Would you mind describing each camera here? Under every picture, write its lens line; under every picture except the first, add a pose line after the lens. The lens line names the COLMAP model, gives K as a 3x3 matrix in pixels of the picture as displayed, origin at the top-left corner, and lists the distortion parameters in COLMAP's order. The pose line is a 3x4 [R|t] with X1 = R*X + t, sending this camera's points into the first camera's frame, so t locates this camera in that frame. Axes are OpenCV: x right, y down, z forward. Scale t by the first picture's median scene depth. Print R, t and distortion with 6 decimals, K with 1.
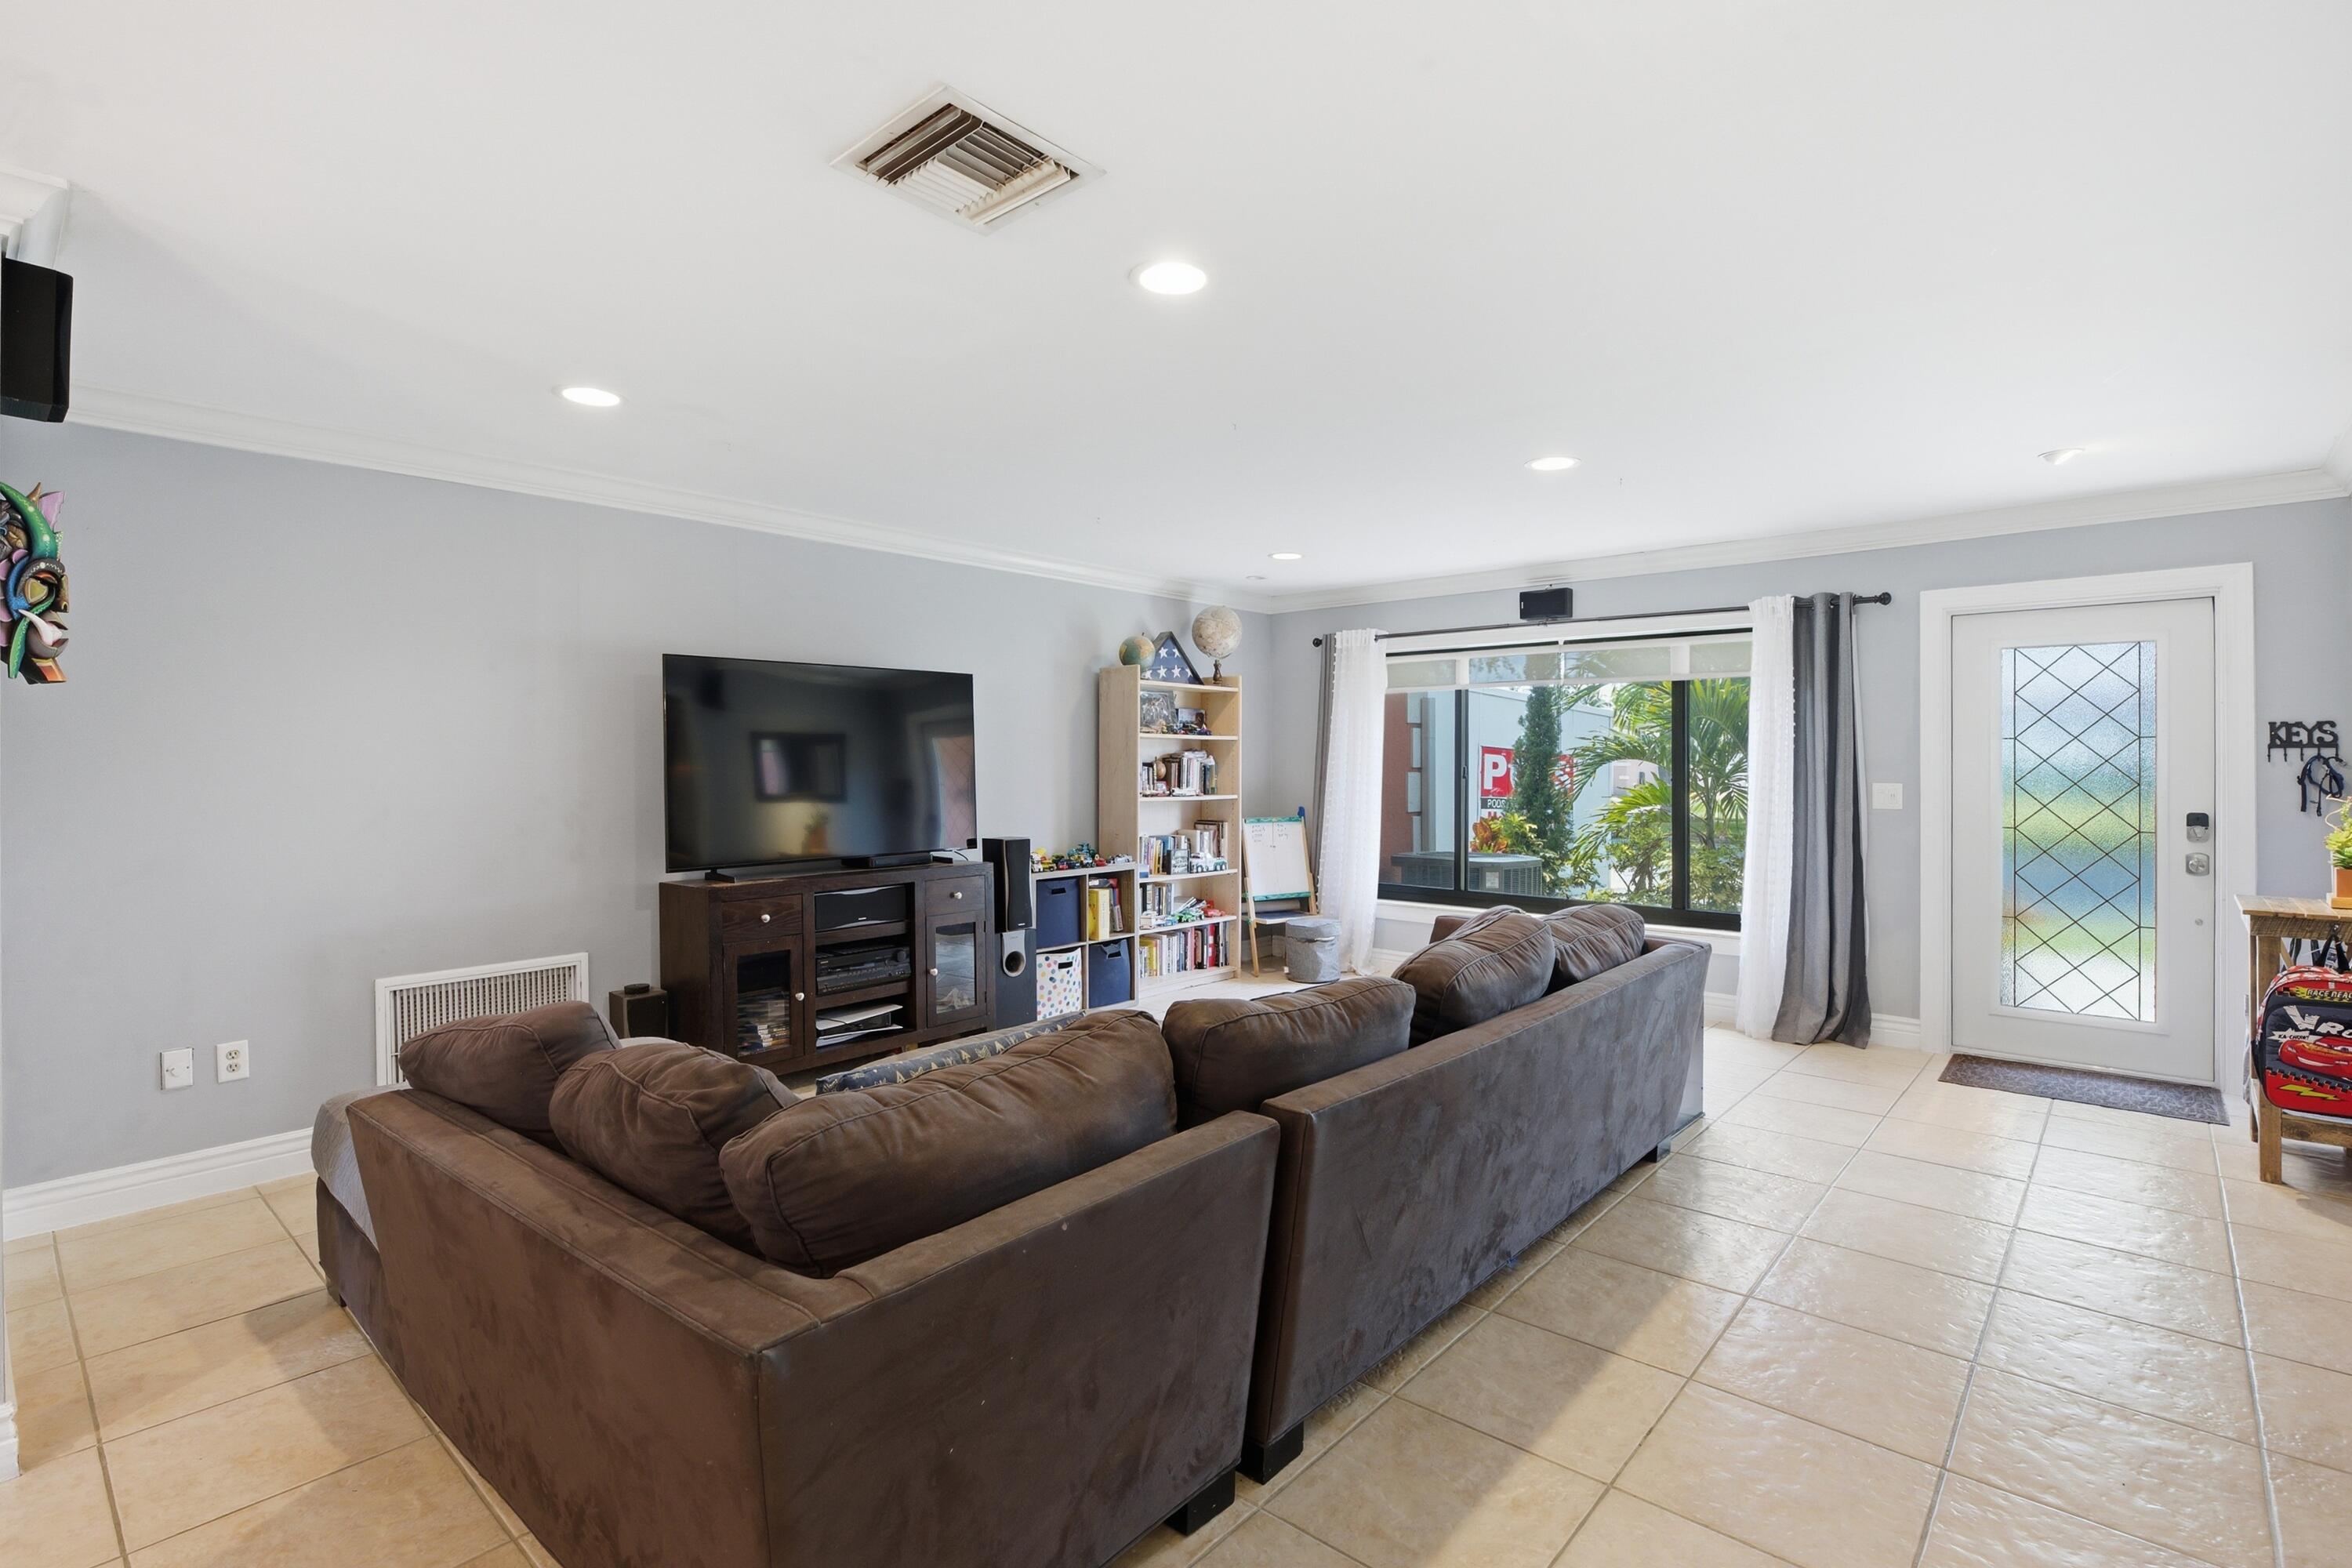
lens RADIAL K [[1107.9, 0, 1165.3], [0, 1107.9, 772.0], [0, 0, 1]] dist [-0.001379, 0.000952]
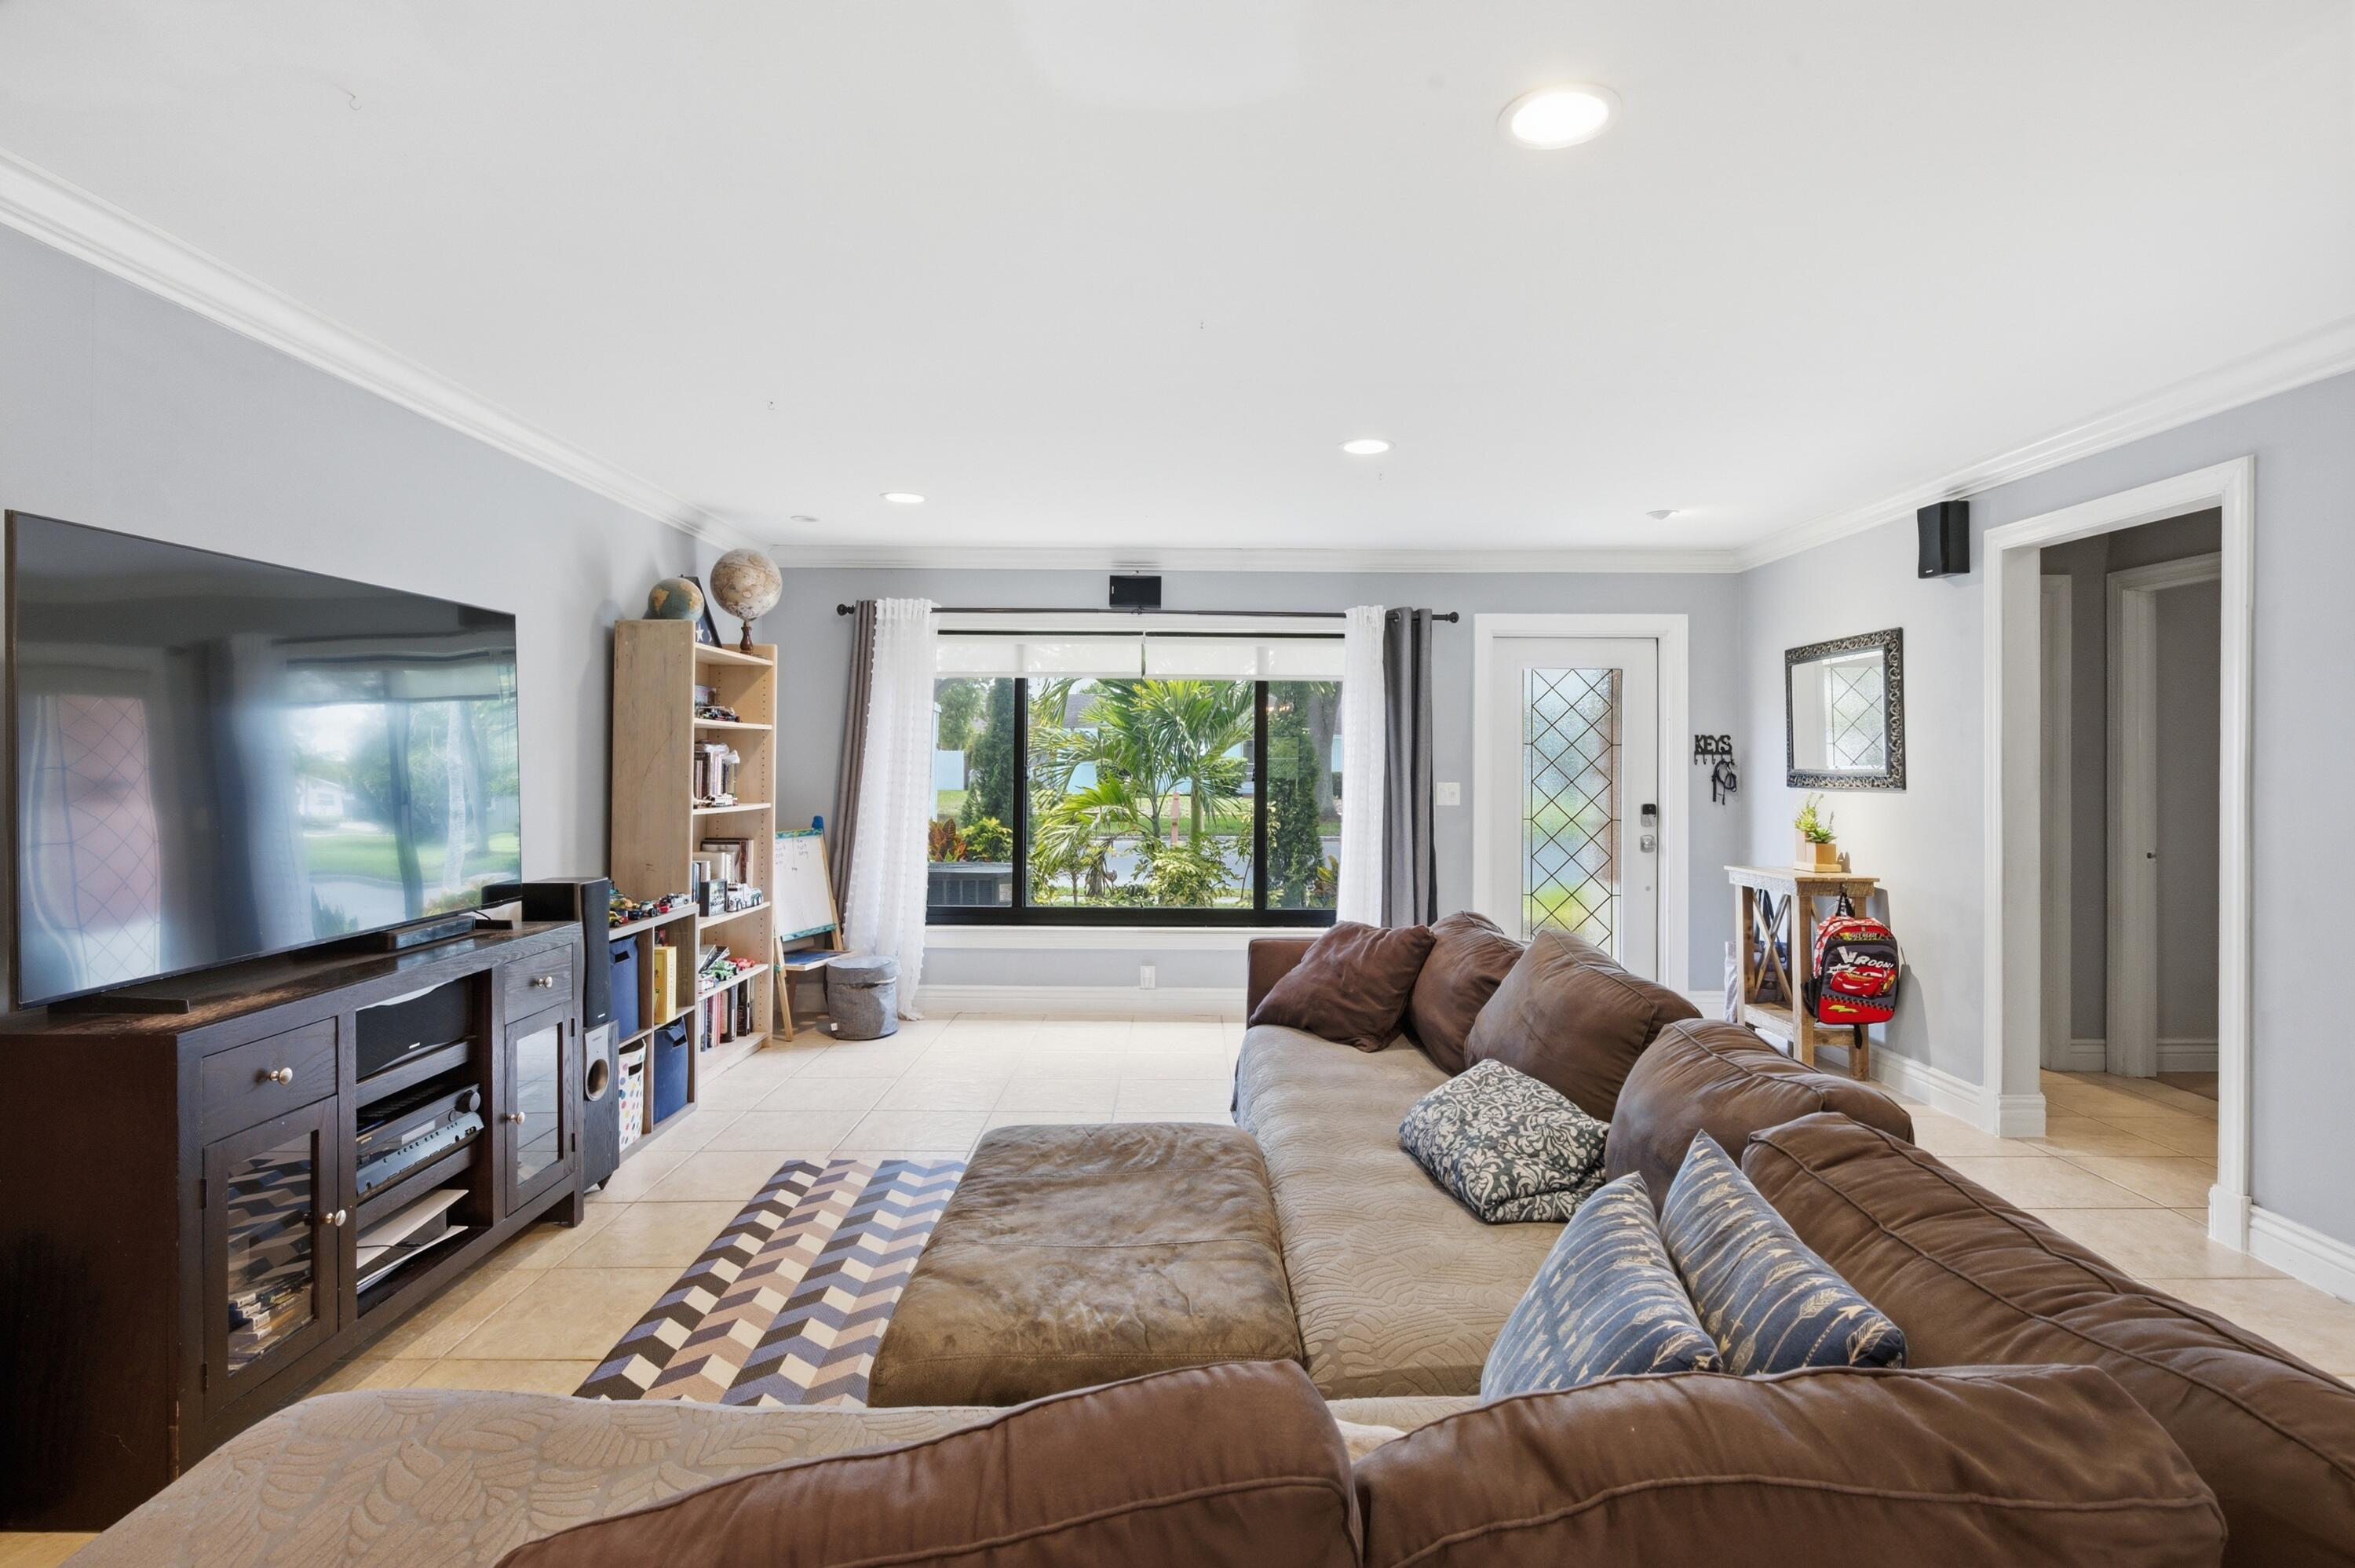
lens RADIAL K [[1180.6, 0, 1175.8], [0, 1180.6, 749.4], [0, 0, 1]] dist [0.000361, 0.000108]
pose [[0.748376, 0.010418, 0.663193, -0.299809], [-0.000519, 0.999886, -0.015121, -0.004157], [-0.663274, 0.010972, 0.748296, 0.249145]]
